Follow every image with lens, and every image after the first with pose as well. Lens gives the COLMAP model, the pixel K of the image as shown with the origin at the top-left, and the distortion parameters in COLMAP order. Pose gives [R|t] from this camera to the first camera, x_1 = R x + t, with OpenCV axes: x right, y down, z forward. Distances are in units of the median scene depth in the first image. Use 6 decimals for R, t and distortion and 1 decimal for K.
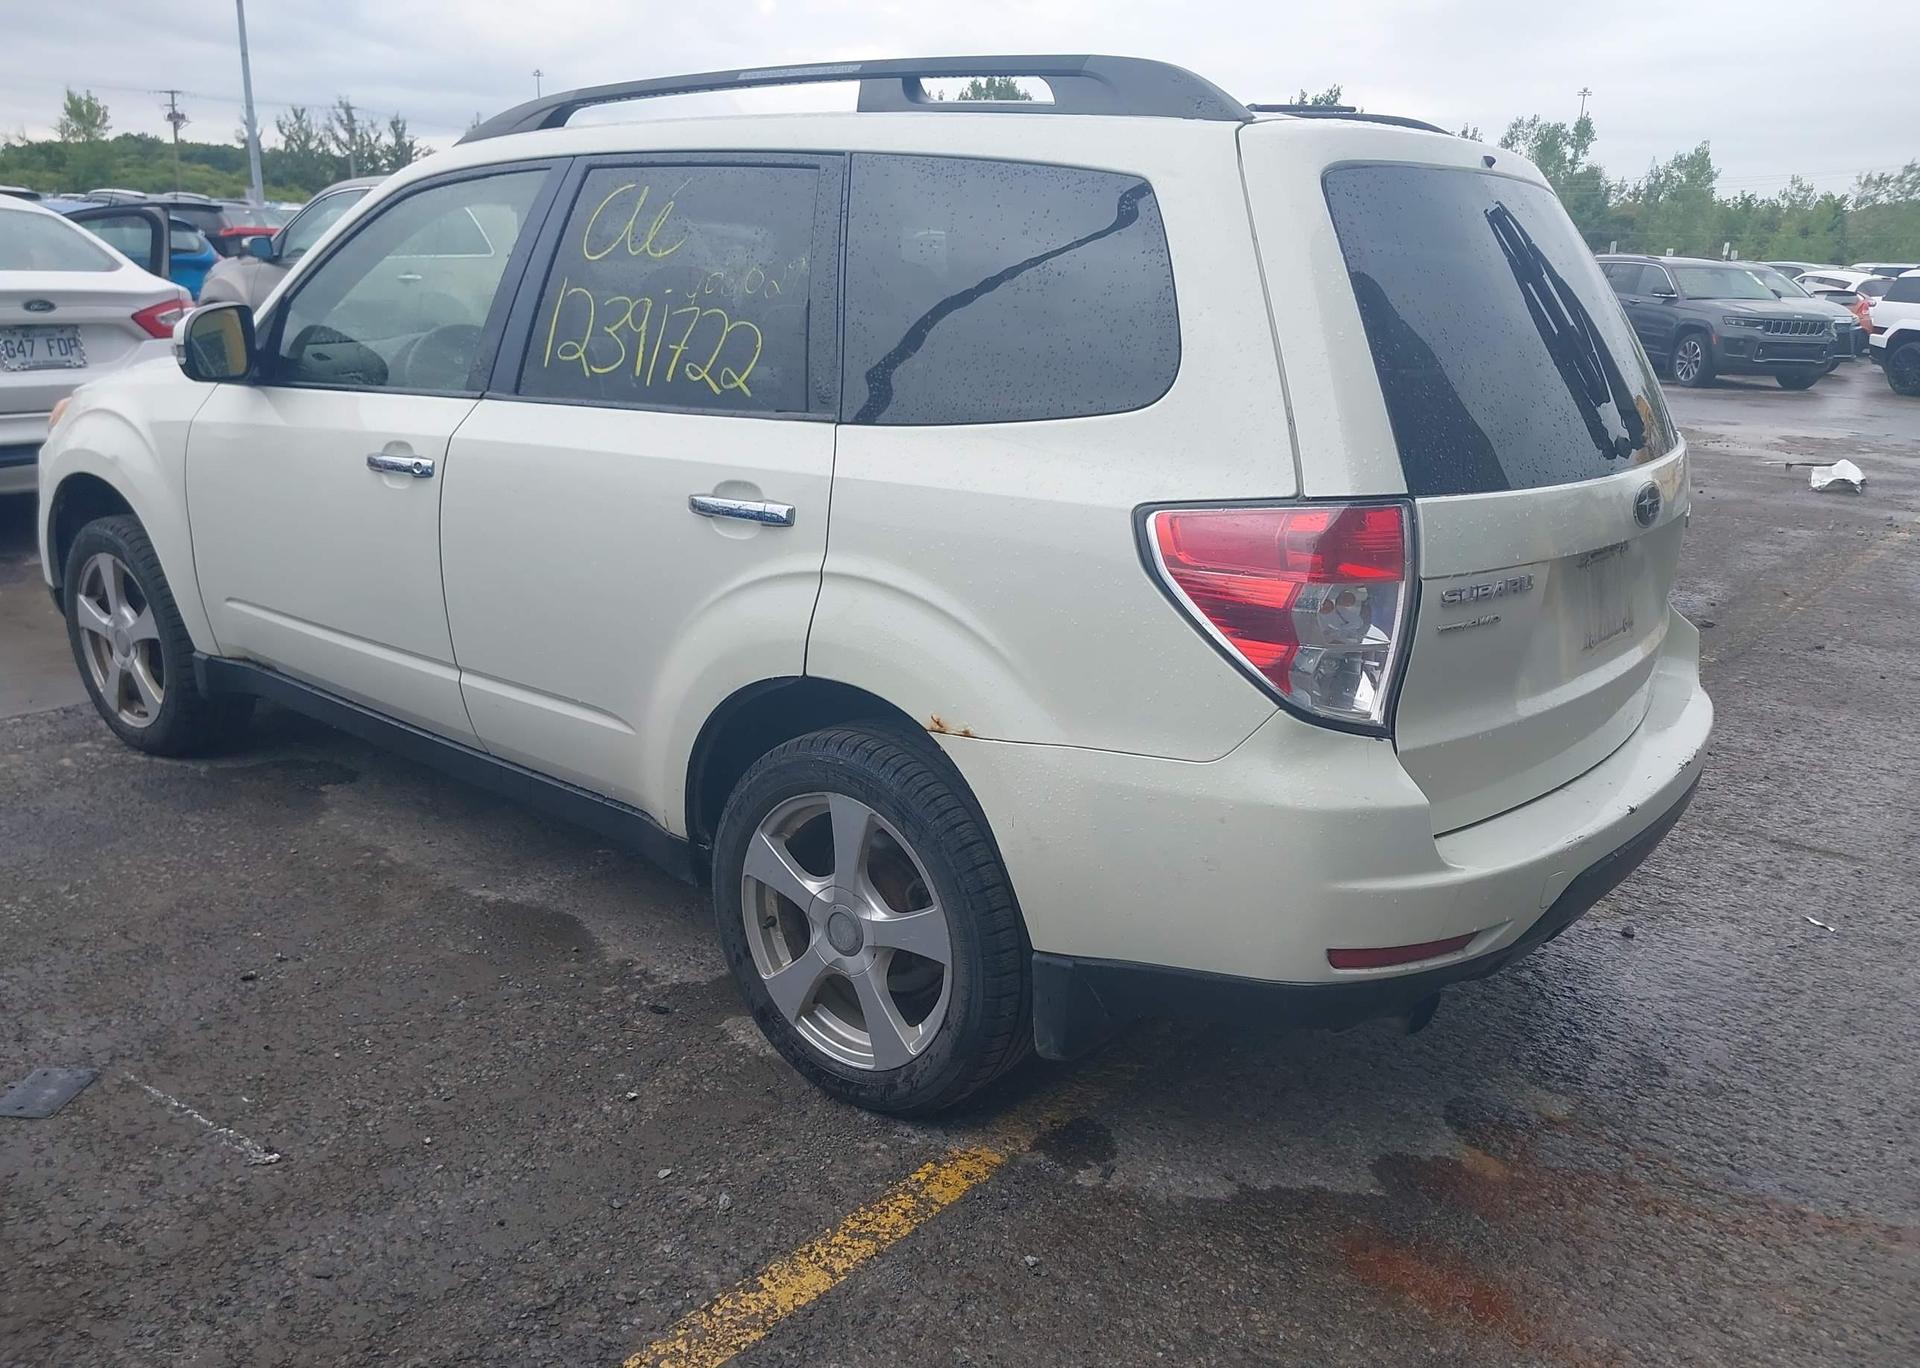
lens RADIAL K [[1476.5, 0, 961.9], [0, 1476.5, 690.7], [0, 0, 1]] dist [0.063993, -0.074809]
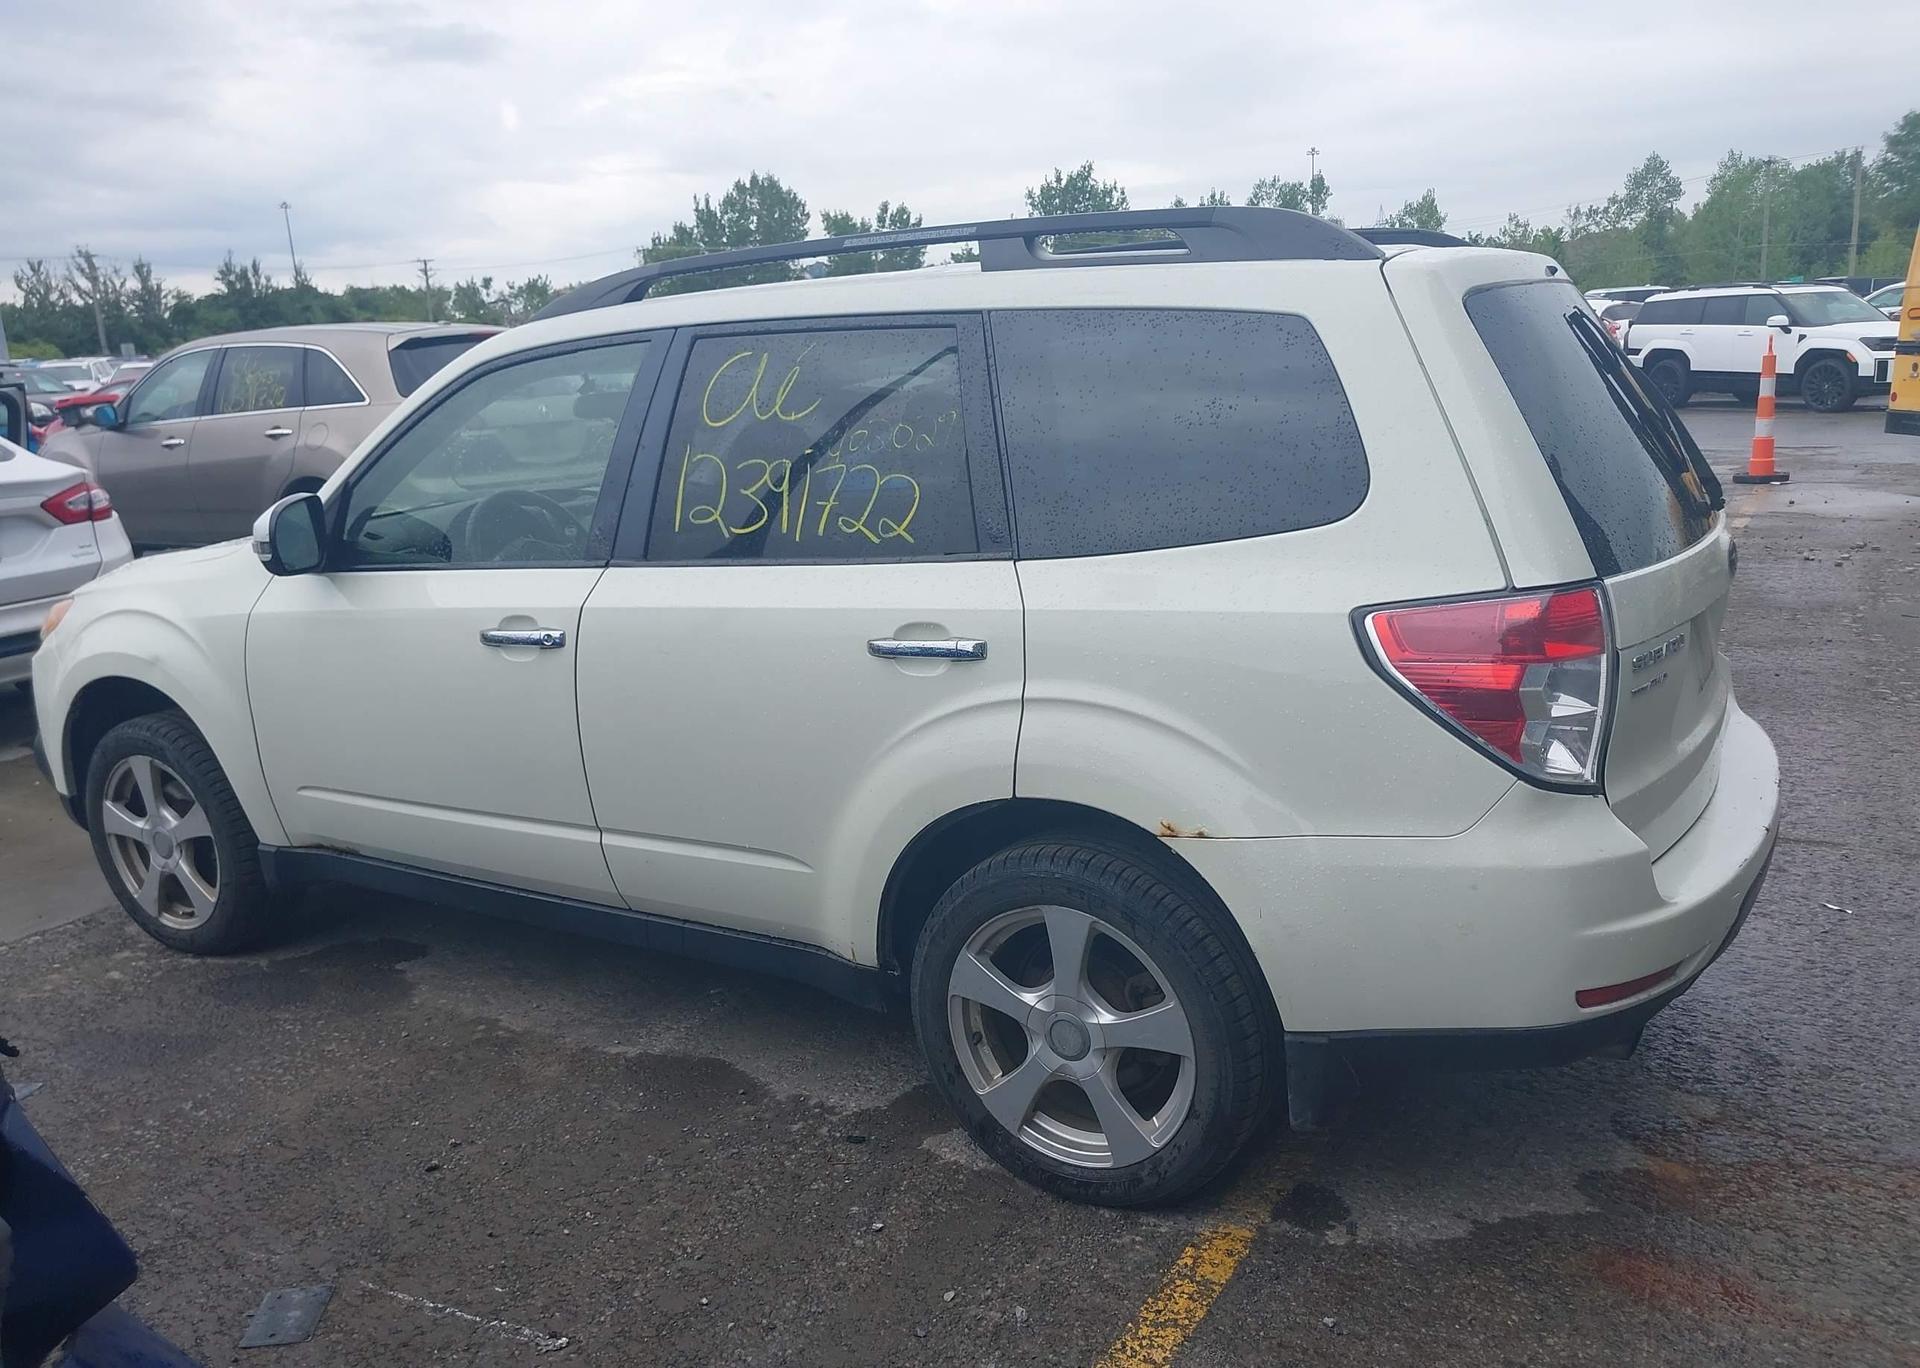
lens RADIAL K [[1480.3, 0, 960.0], [0, 1480.3, 684.0], [0, 0, 1]] dist [0.049639, -0.060821]
pose [[0.986776, -0.111887, 0.117281, -0.227604], [0.118564, 0.991606, -0.051577, -0.036147], [-0.110526, 0.064800, 0.991758, -0.044266]]
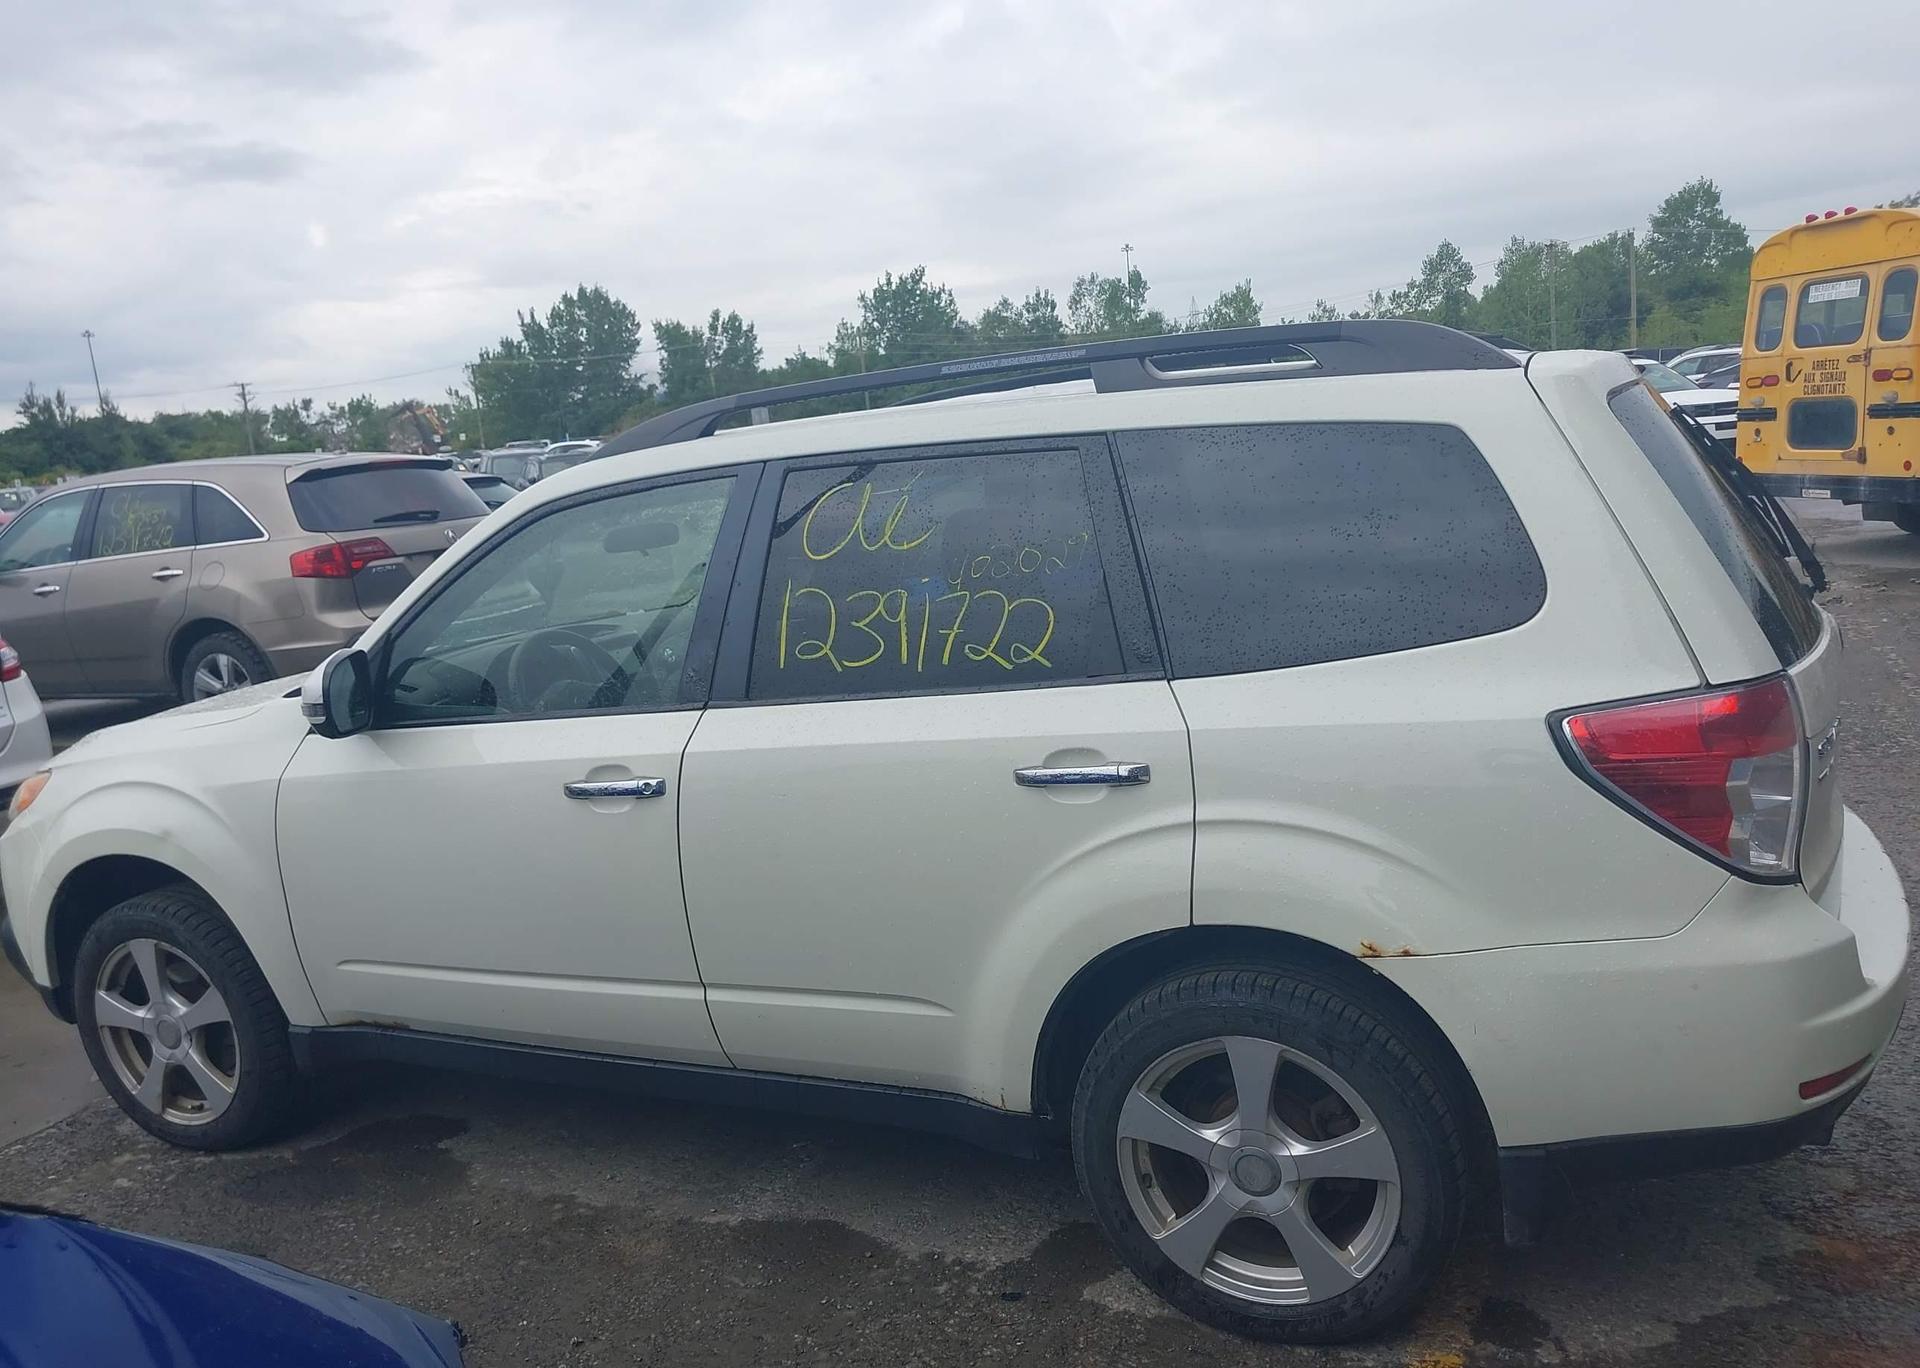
lens RADIAL K [[1480.3, 0, 960.0], [0, 1480.3, 684.0], [0, 0, 1]] dist [0.049639, -0.060821]
pose [[0.961941, -0.162005, 0.220053, -0.402573], [0.187241, 0.977312, -0.099003, -0.089419], [-0.199022, 0.136438, 0.970451, 0.008741]]
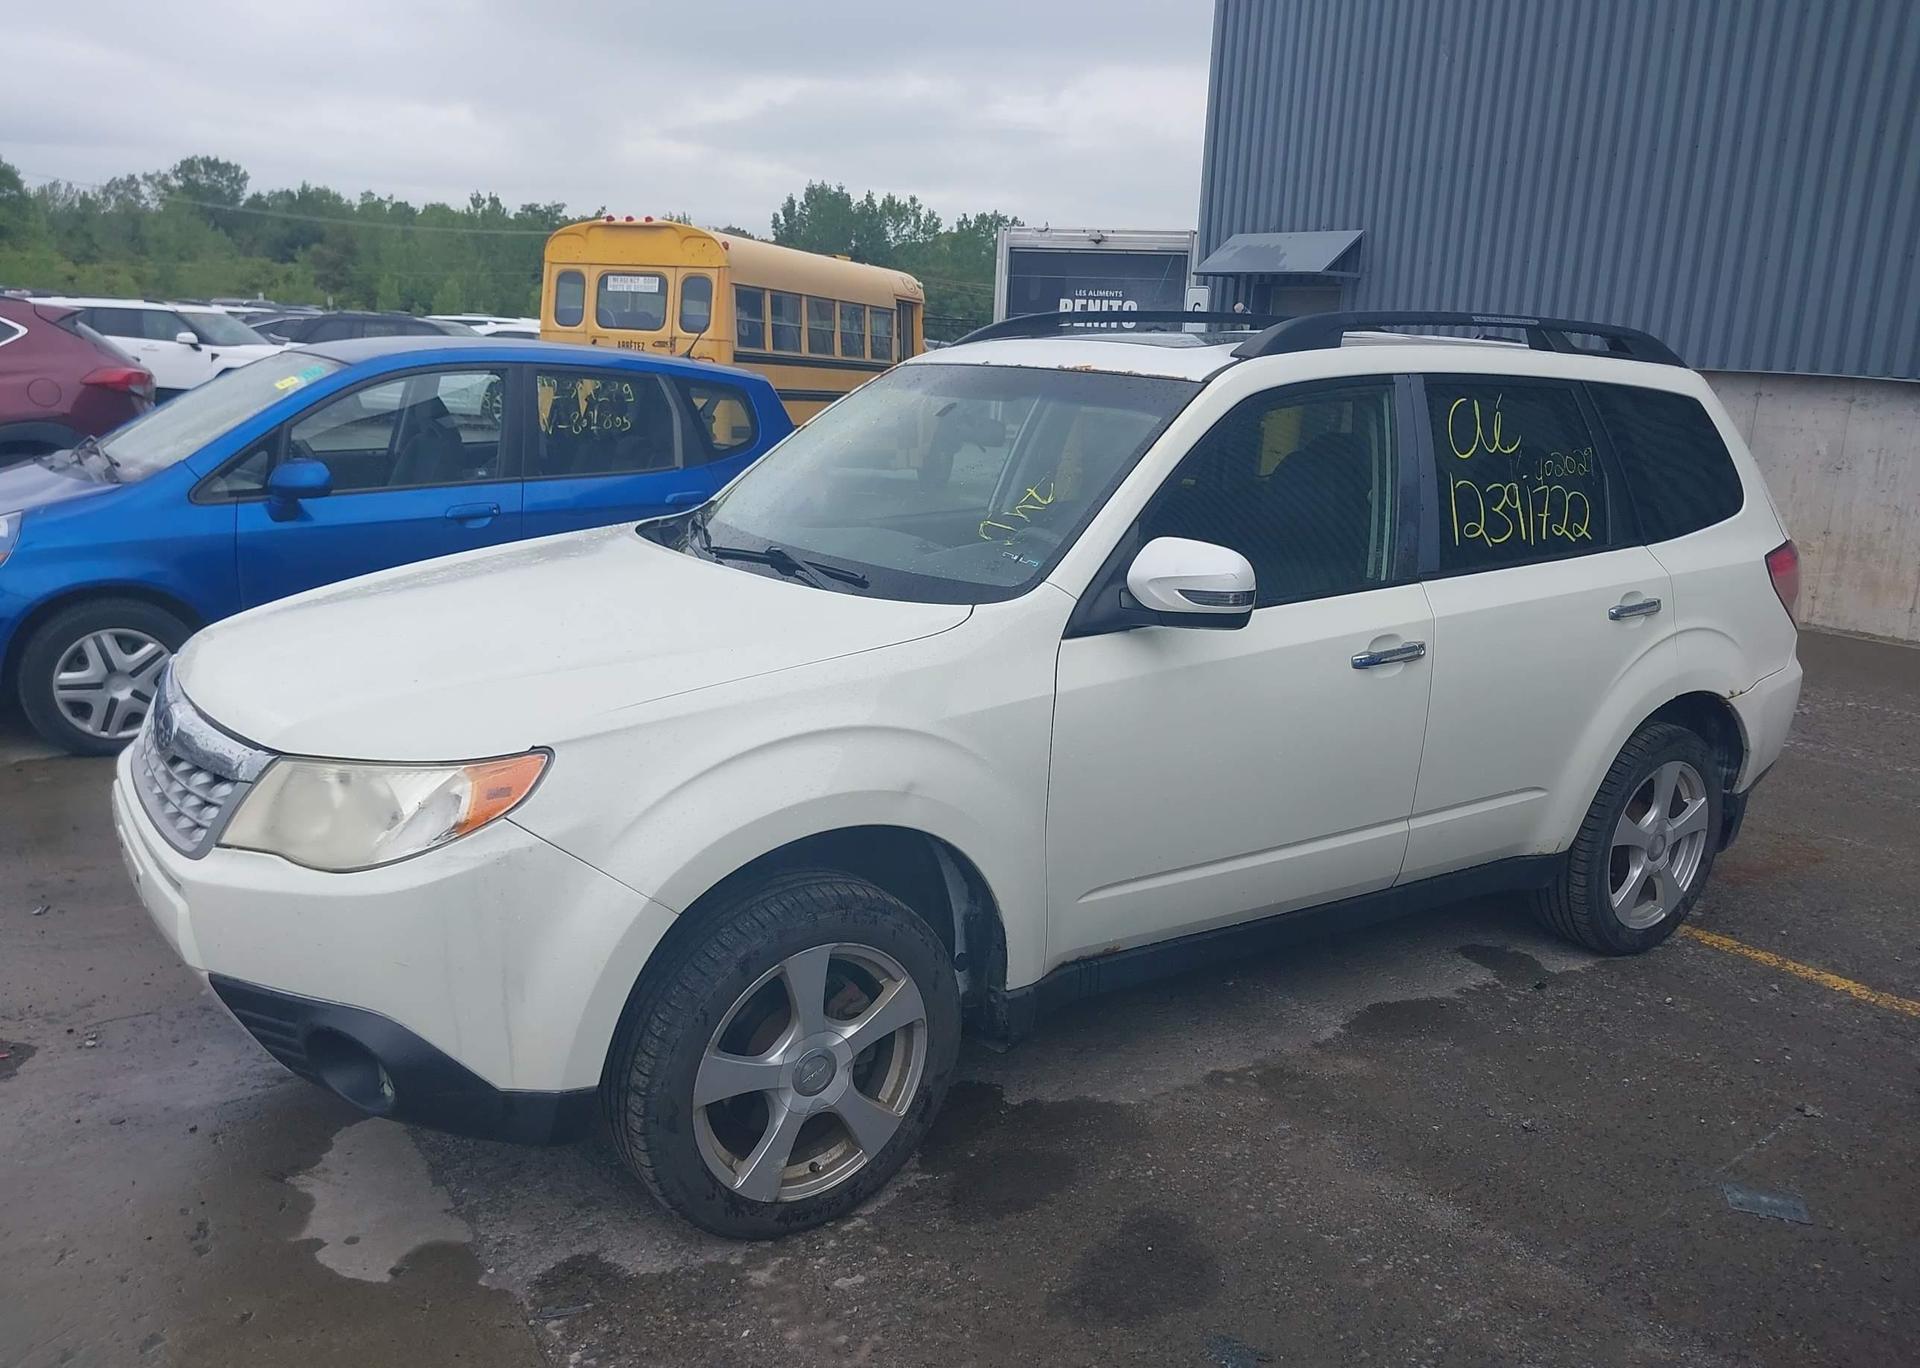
lens RADIAL K [[1506.0, 0, 926.5], [0, 1506.0, 692.2], [0, 0, 1]] dist [0.006003, -0.010288]
pose [[0.292428, -0.237033, 0.926445, -1.673618], [0.236778, 0.956575, 0.170003, -0.437799], [-0.926511, 0.169648, 0.335854, 1.056353]]
